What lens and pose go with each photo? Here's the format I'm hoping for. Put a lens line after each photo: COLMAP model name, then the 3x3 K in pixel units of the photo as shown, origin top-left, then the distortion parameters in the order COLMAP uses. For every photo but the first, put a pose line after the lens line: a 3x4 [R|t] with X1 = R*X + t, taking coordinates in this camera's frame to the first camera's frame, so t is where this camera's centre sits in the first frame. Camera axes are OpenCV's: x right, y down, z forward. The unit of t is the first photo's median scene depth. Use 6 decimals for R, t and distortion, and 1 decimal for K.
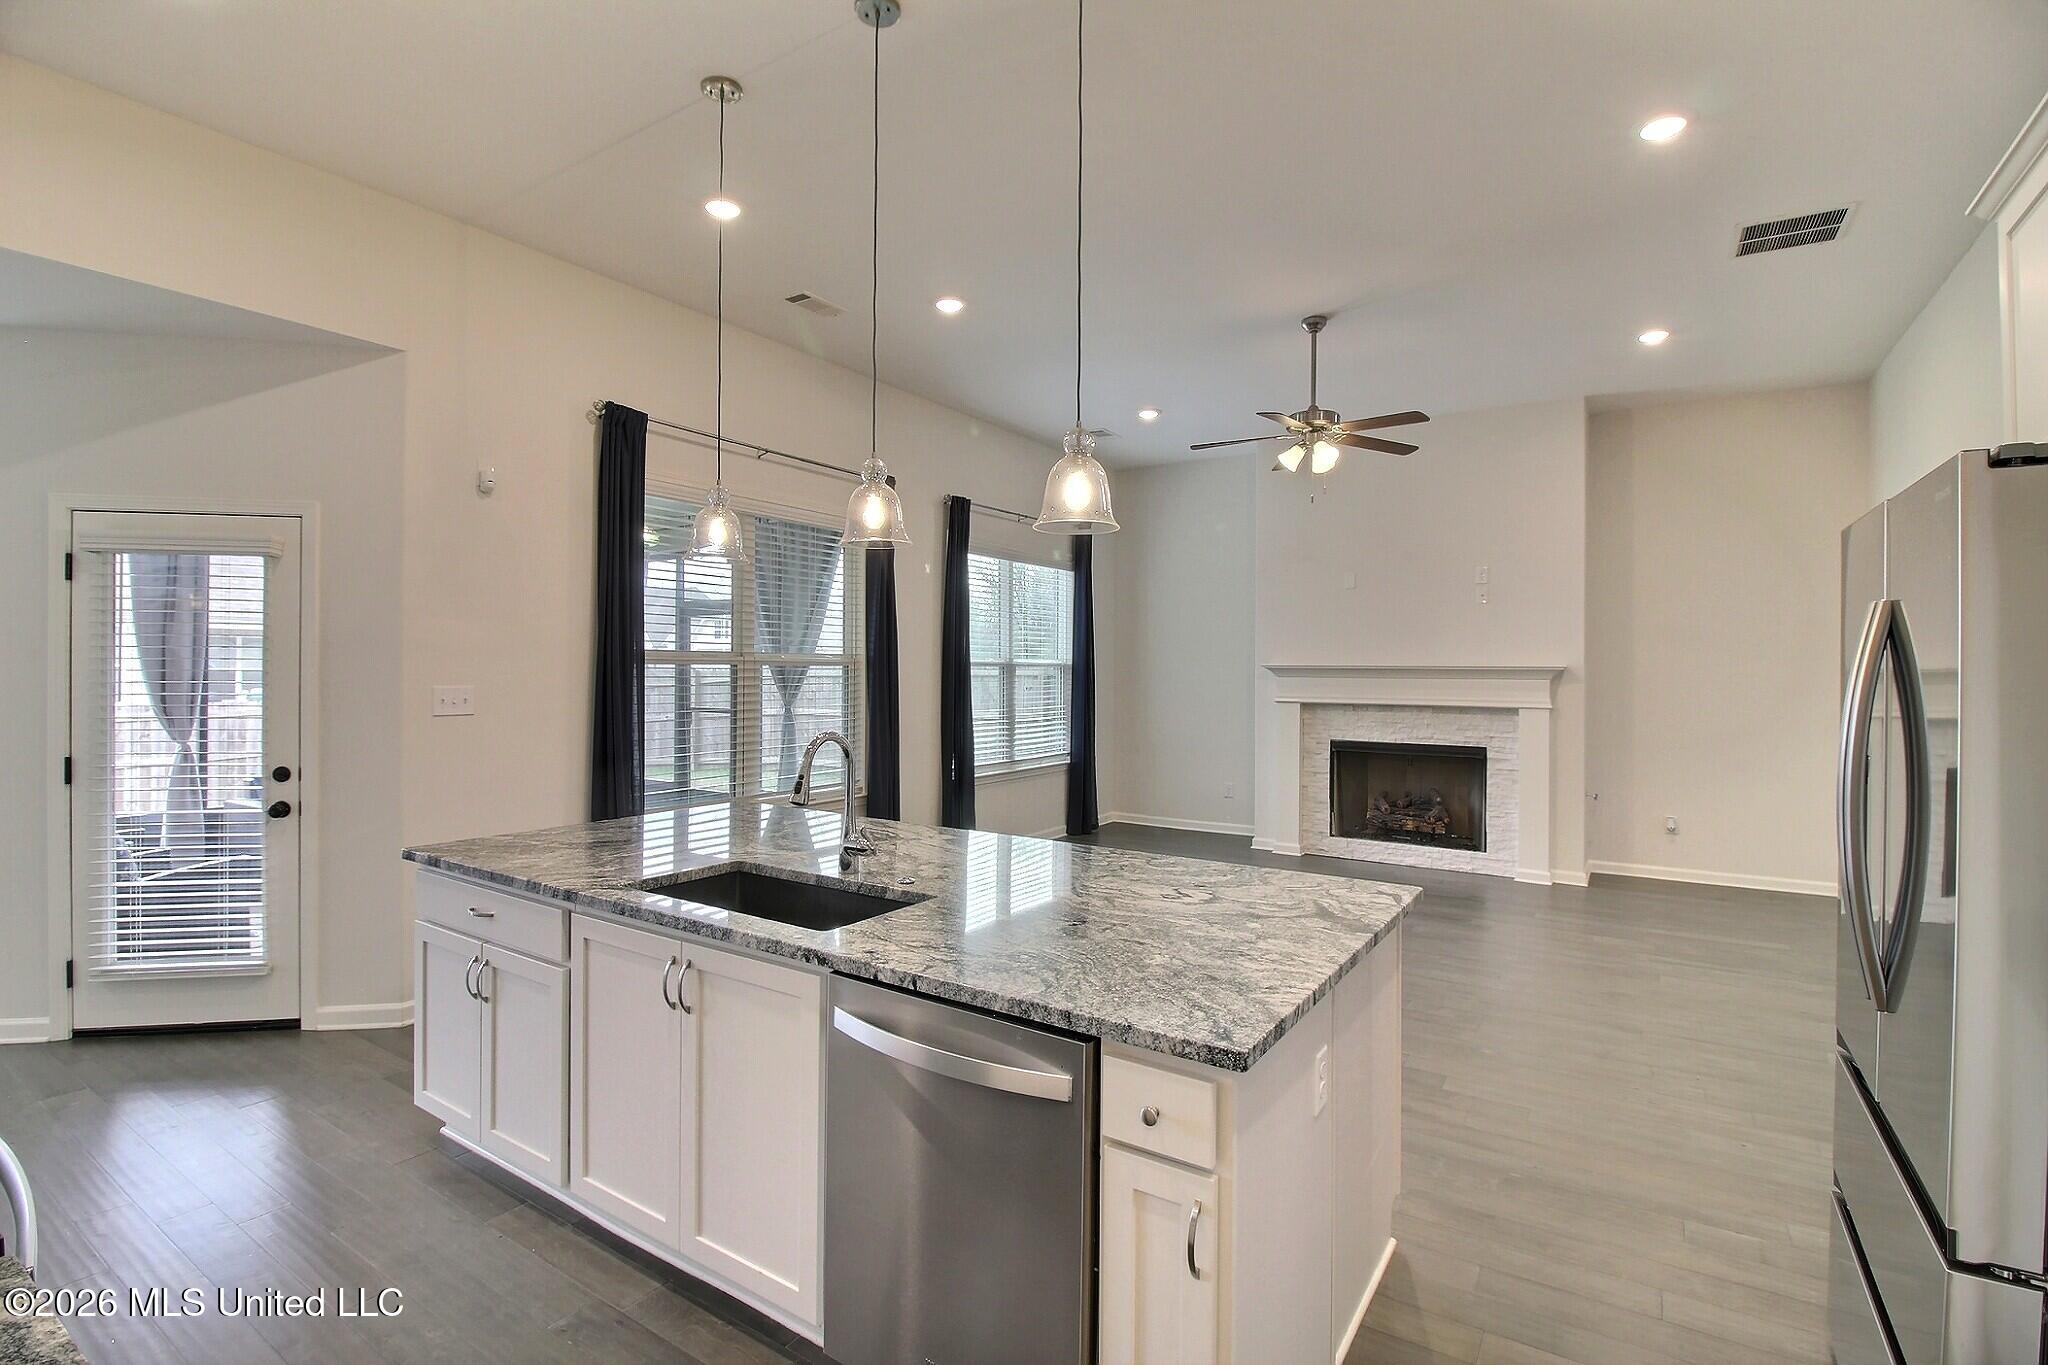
lens RADIAL K [[947.7, 0, 1013.4], [0, 947.7, 668.9], [0, 0, 1]] dist [-0.010472, -0.008177]
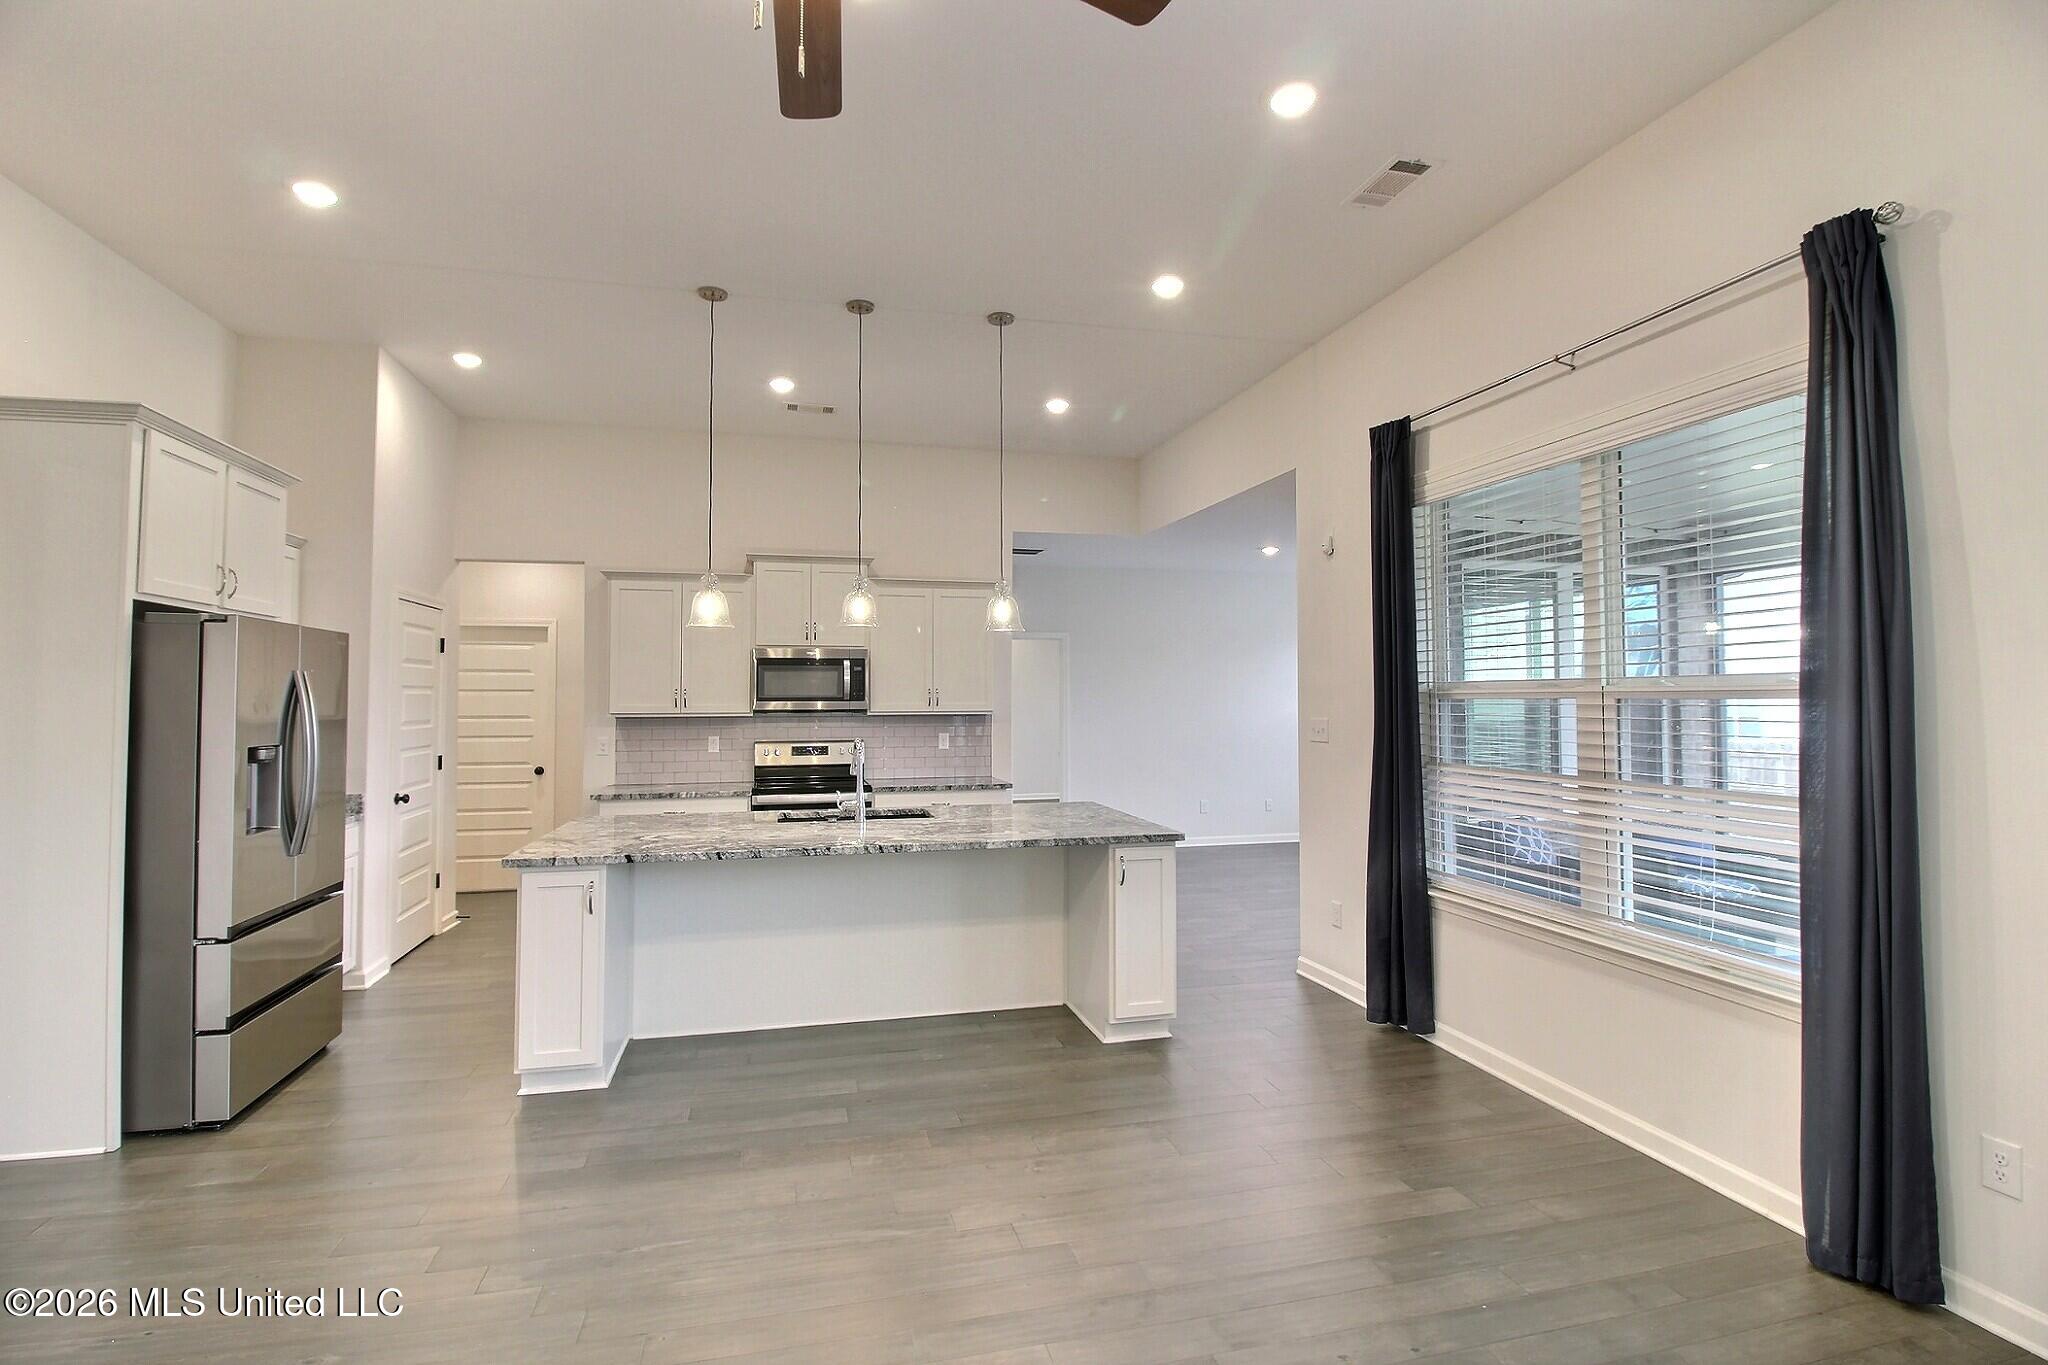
lens RADIAL K [[947.7, 0, 1018.8], [0, 947.7, 680.4], [0, 0, 1]] dist [-0.010472, -0.008177]
pose [[-0.669377, -0.016646, -0.742736, 0.959771], [-0.000196, 0.999753, -0.022230, -0.005516], [0.742922, -0.014735, -0.669215, 2.472220]]
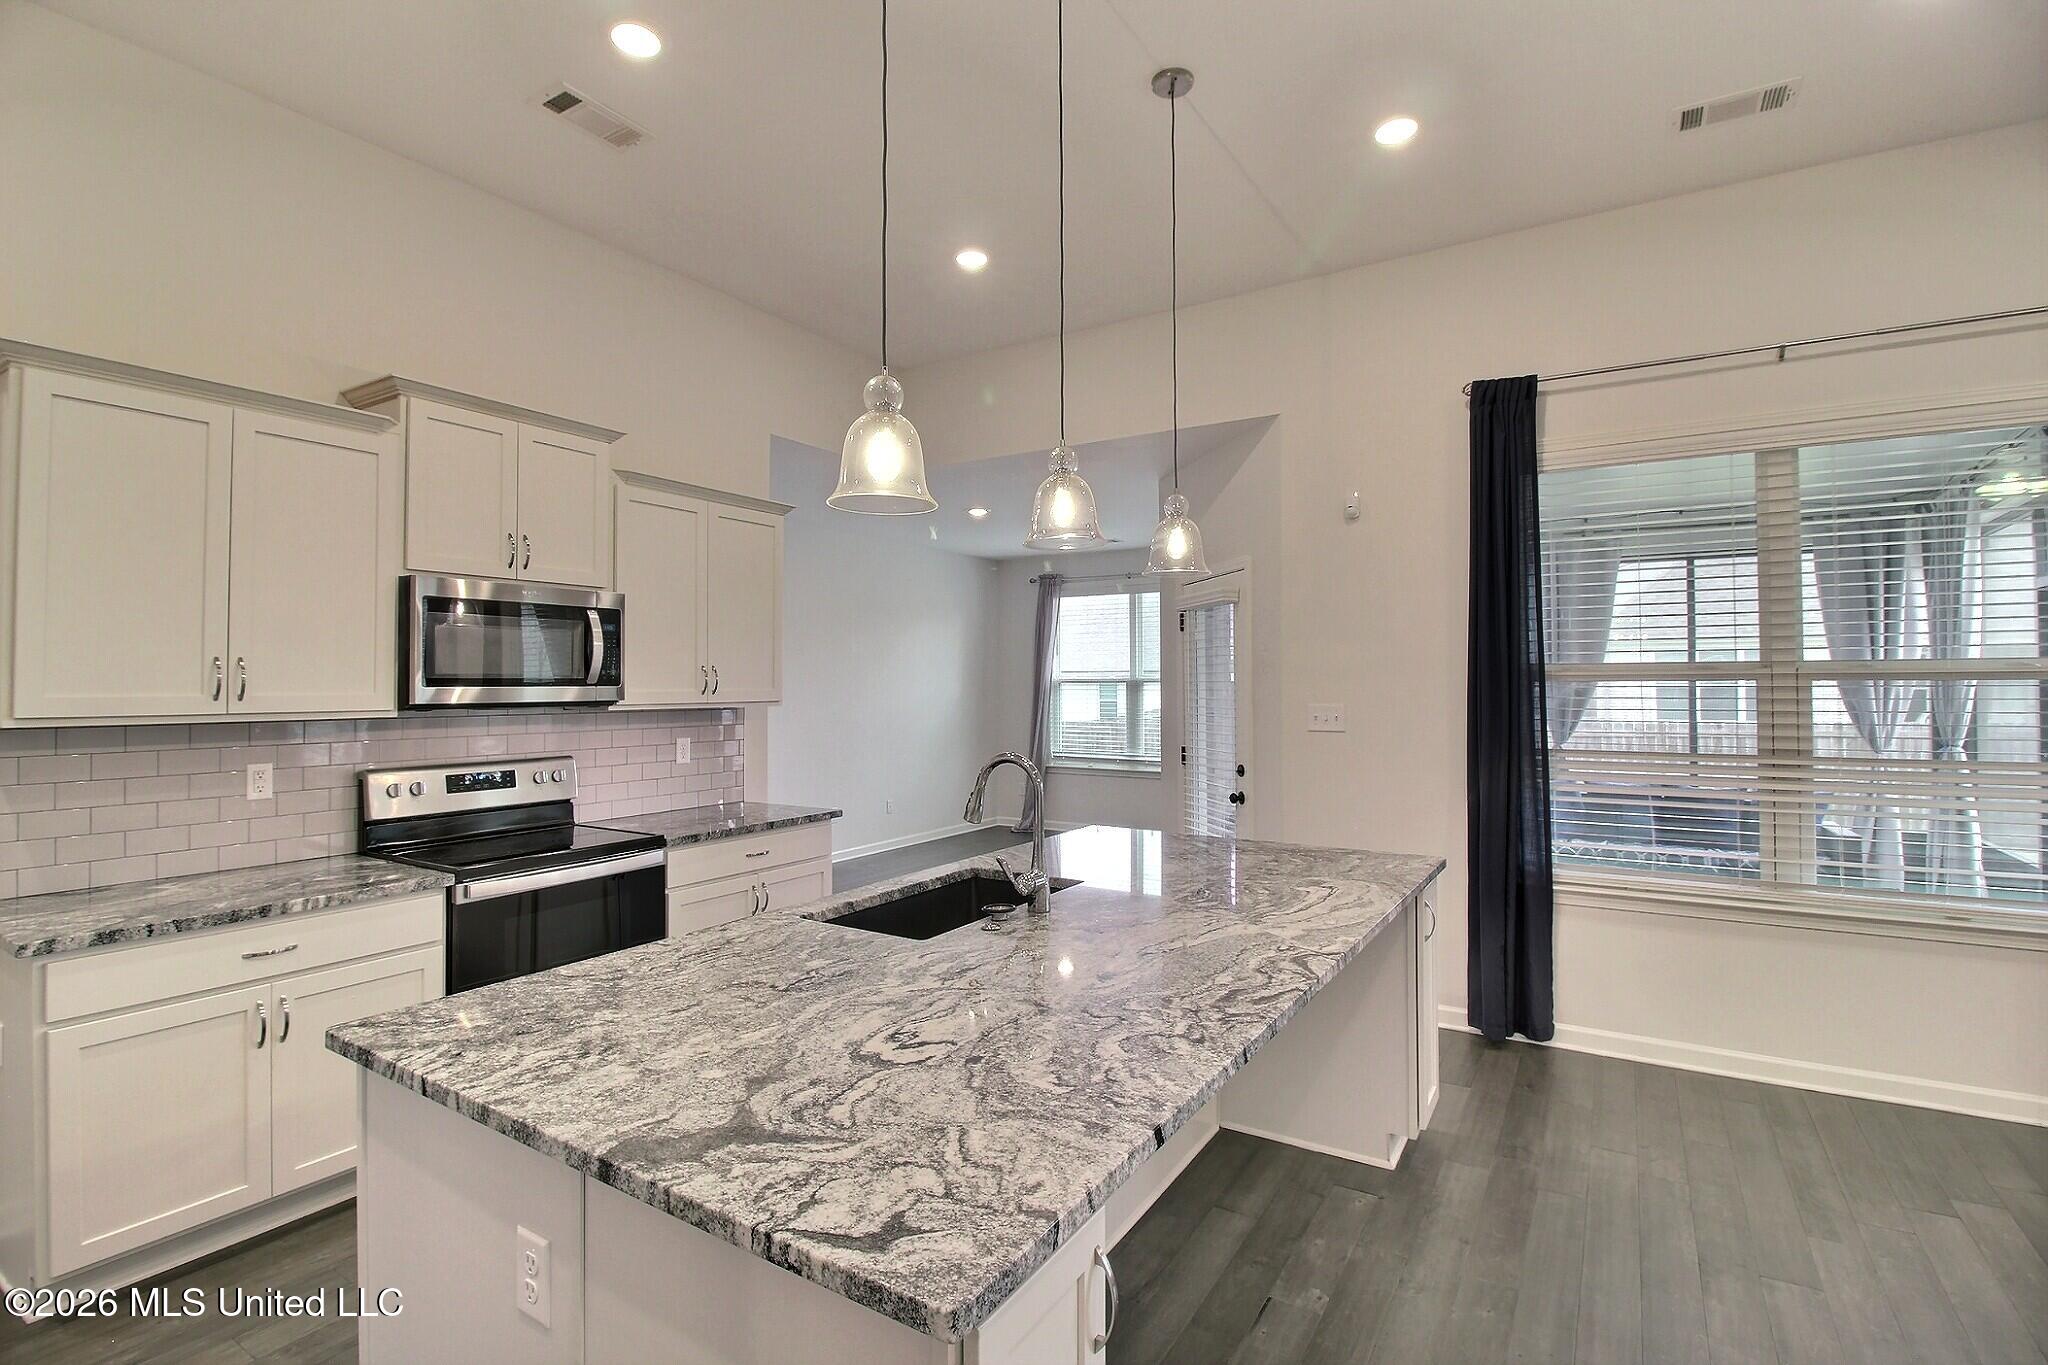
lens RADIAL K [[947.7, 0, 1026.9], [0, 947.7, 680.3], [0, 0, 1]] dist [-0.010472, -0.008177]
pose [[0.026048, -0.012593, -0.999581, 0.778723], [0.003276, 0.999916, -0.012512, 0.004753], [0.999655, -0.002948, 0.026087, 1.015796]]
